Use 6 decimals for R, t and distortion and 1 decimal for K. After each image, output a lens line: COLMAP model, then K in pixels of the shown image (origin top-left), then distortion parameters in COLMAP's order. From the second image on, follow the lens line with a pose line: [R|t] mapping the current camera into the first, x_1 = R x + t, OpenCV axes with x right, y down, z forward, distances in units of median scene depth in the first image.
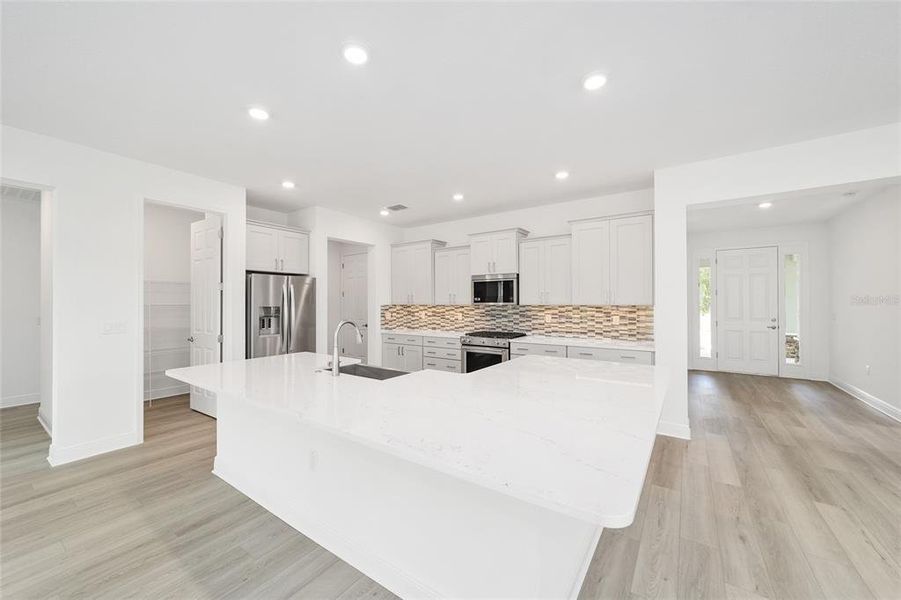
lens RADIAL K [[346.8, 0, 456.7], [0, 346.8, 303.5], [0, 0, 1]] dist [-0.001192, -0.000143]
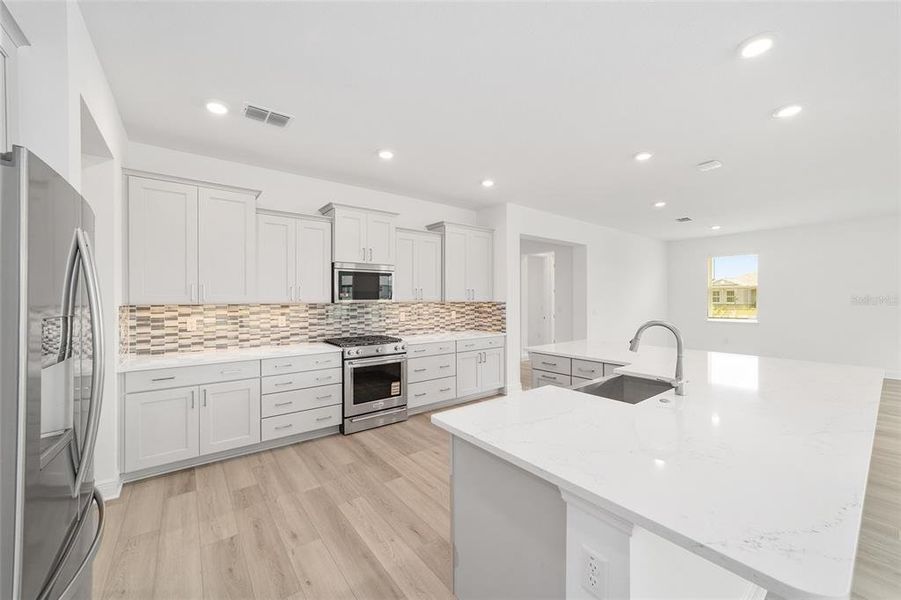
lens RADIAL K [[346.8, 0, 443.9], [0, 346.8, 298.1], [0, 0, 1]] dist [-0.001192, -0.000143]
pose [[0.316009, 0.004673, 0.948745, -0.572234], [0.005389, 0.999963, -0.006720, -0.000021], [-0.948741, 0.007236, 0.315972, 0.572337]]
